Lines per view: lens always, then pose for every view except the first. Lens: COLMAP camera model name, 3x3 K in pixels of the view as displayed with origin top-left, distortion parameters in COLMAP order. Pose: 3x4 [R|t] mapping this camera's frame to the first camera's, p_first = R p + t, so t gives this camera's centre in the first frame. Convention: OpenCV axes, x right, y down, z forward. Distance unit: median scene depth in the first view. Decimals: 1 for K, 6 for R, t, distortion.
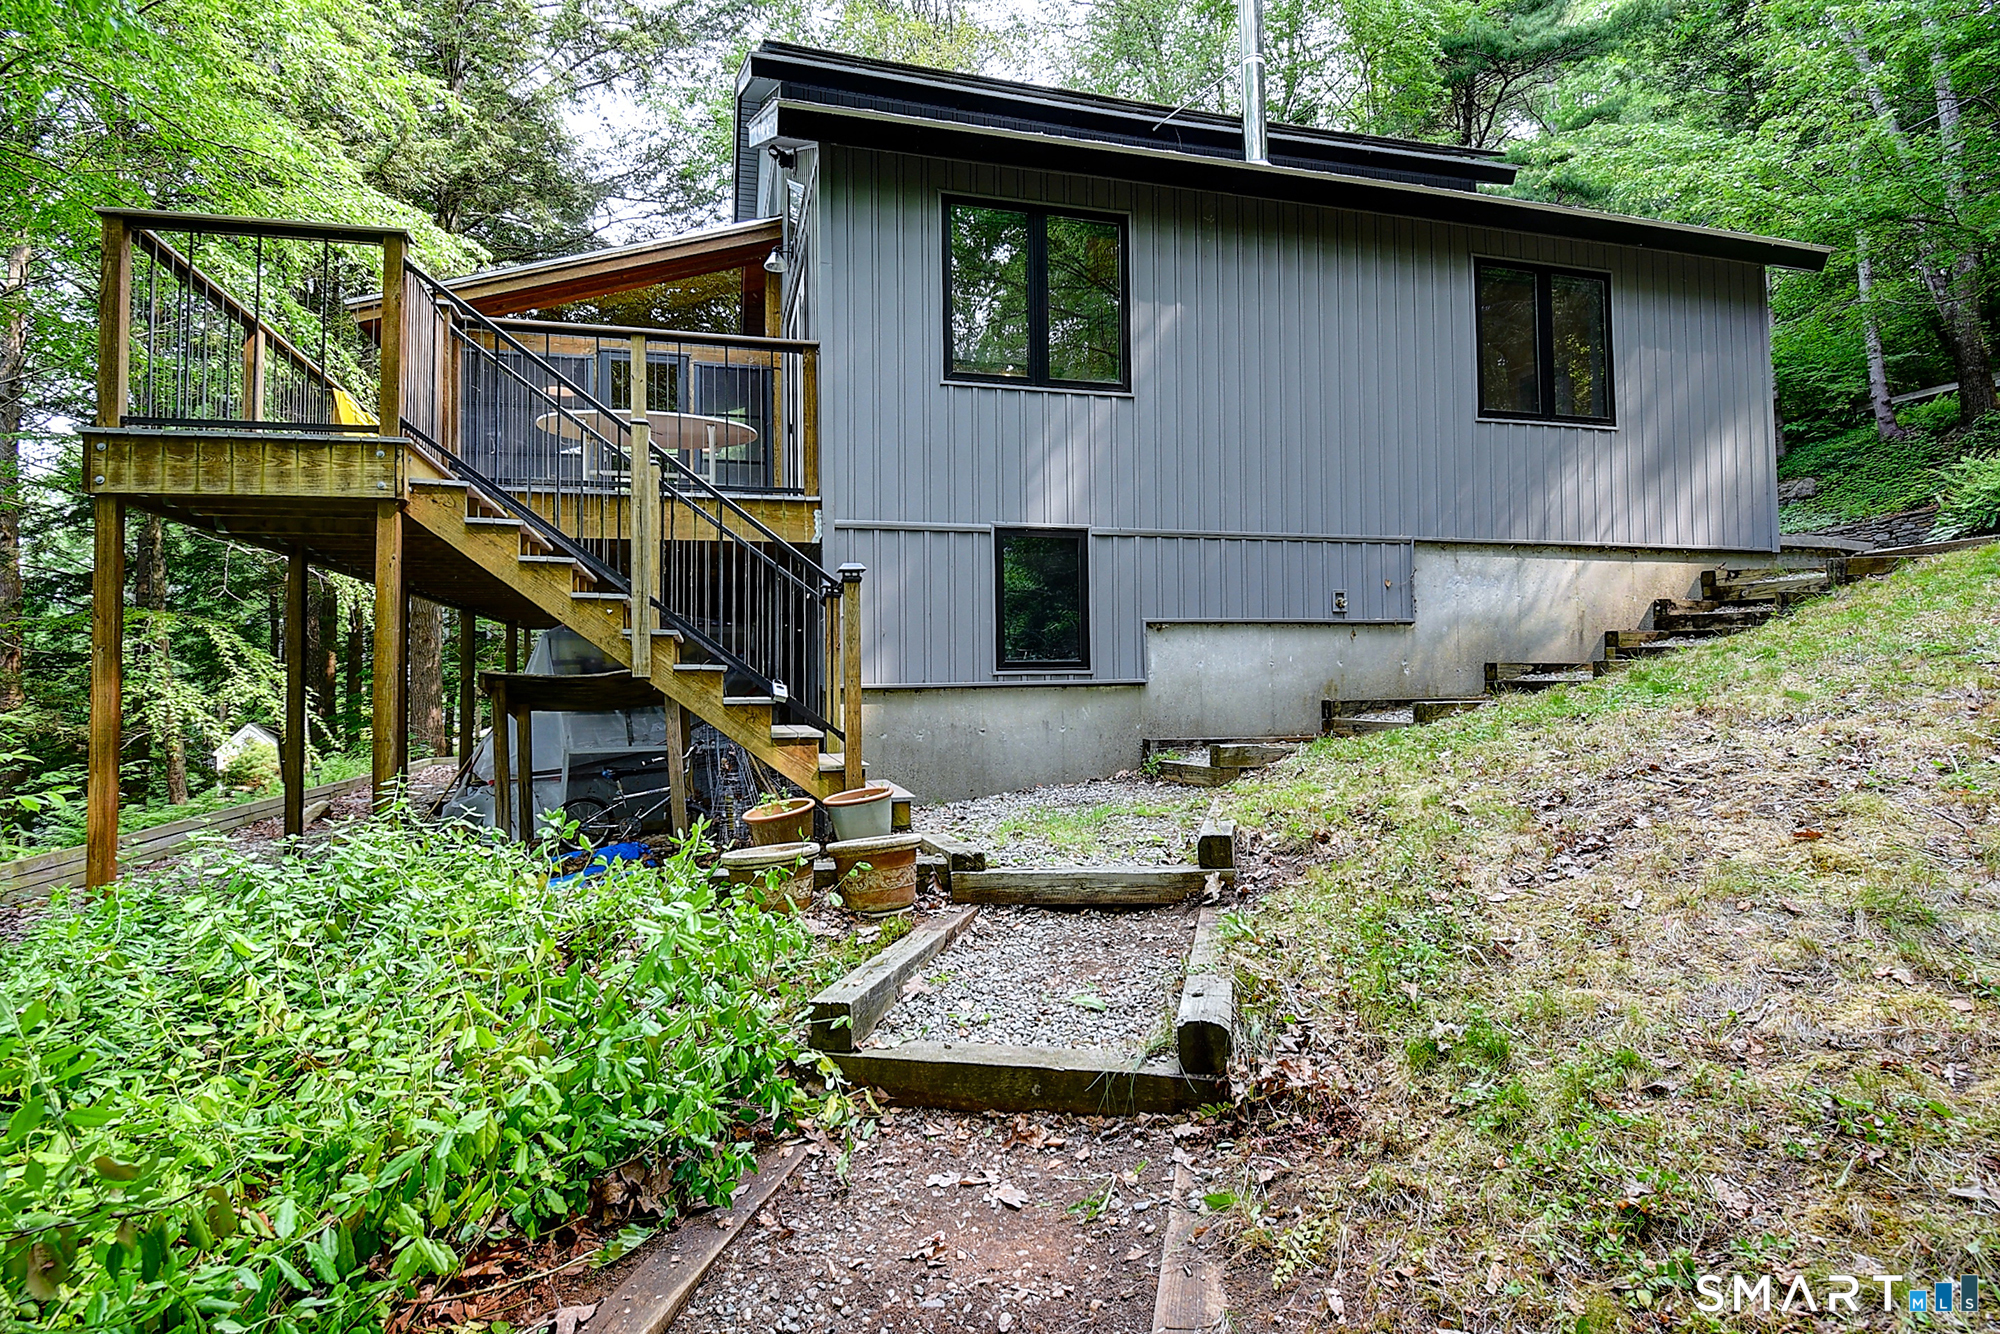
lens RADIAL K [[988.8, 0, 1000.3], [0, 988.8, 661.2], [0, 0, 1]] dist [-0.002759, -0.000545]
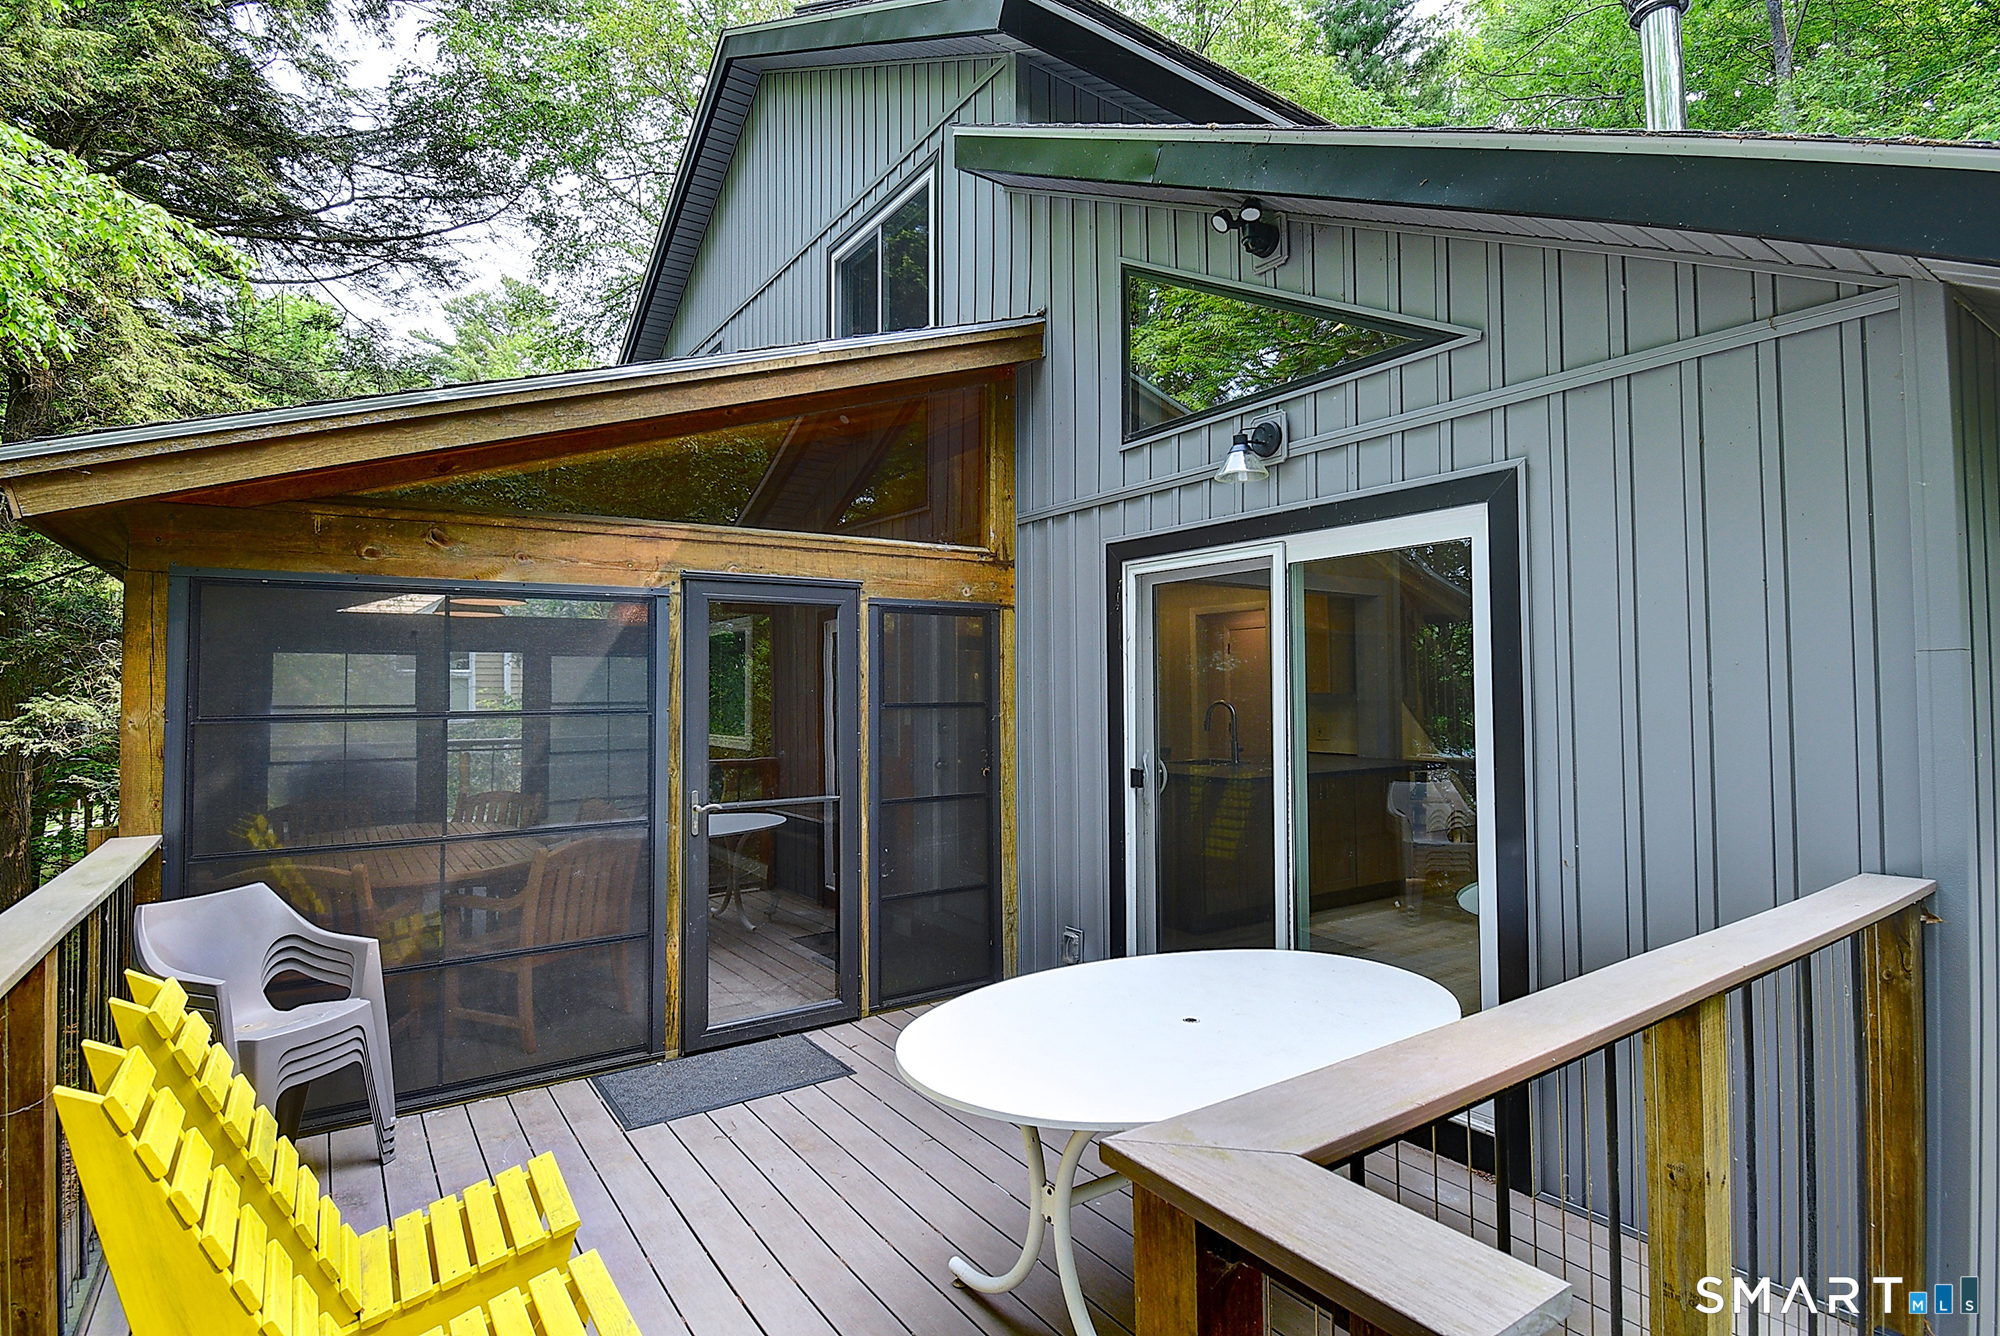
lens RADIAL K [[988.8, 0, 996.3], [0, 988.8, 670.0], [0, 0, 1]] dist [-0.002759, -0.000545]
pose [[0.950024, 0.010923, 0.311985, -0.239531], [-0.009035, 0.999931, -0.007494, -0.155057], [-0.312045, 0.004301, 0.950057, 0.289008]]
